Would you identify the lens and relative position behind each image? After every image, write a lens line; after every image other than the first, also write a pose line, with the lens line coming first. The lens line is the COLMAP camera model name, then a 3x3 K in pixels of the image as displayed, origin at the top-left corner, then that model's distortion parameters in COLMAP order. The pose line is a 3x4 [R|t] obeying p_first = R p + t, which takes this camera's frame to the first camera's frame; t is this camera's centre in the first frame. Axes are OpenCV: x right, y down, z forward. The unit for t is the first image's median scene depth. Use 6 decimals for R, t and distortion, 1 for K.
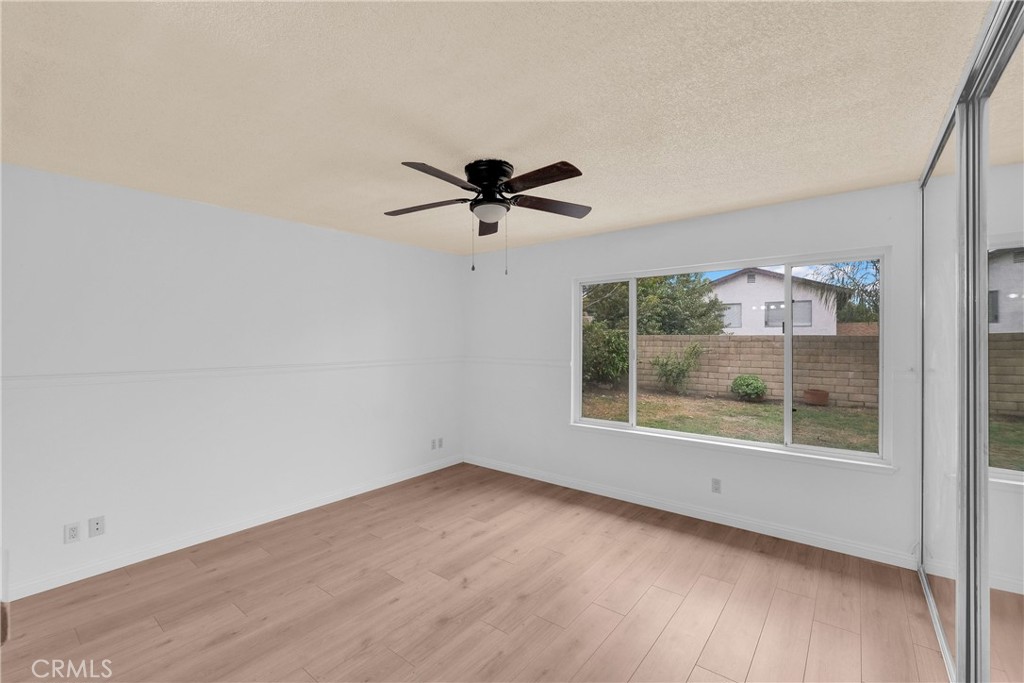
lens RADIAL K [[436.7, 0, 512.1], [0, 436.7, 339.1], [0, 0, 1]] dist [-0.002803, -0.000300]
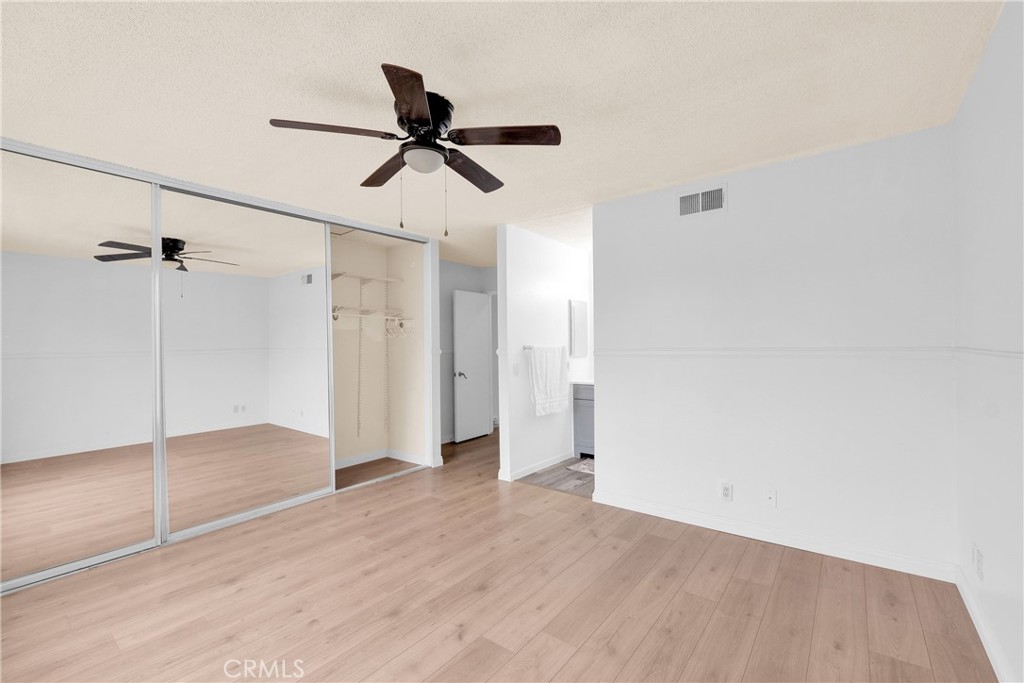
lens RADIAL K [[439.0, 0, 516.9], [0, 439.0, 343.4], [0, 0, 1]] dist [-0.002698, -0.000365]
pose [[-0.999737, 0.014868, -0.017444, -0.212810], [0.014905, 0.999887, -0.001961, 0.064514], [0.017412, -0.002221, -0.999846, 1.879776]]
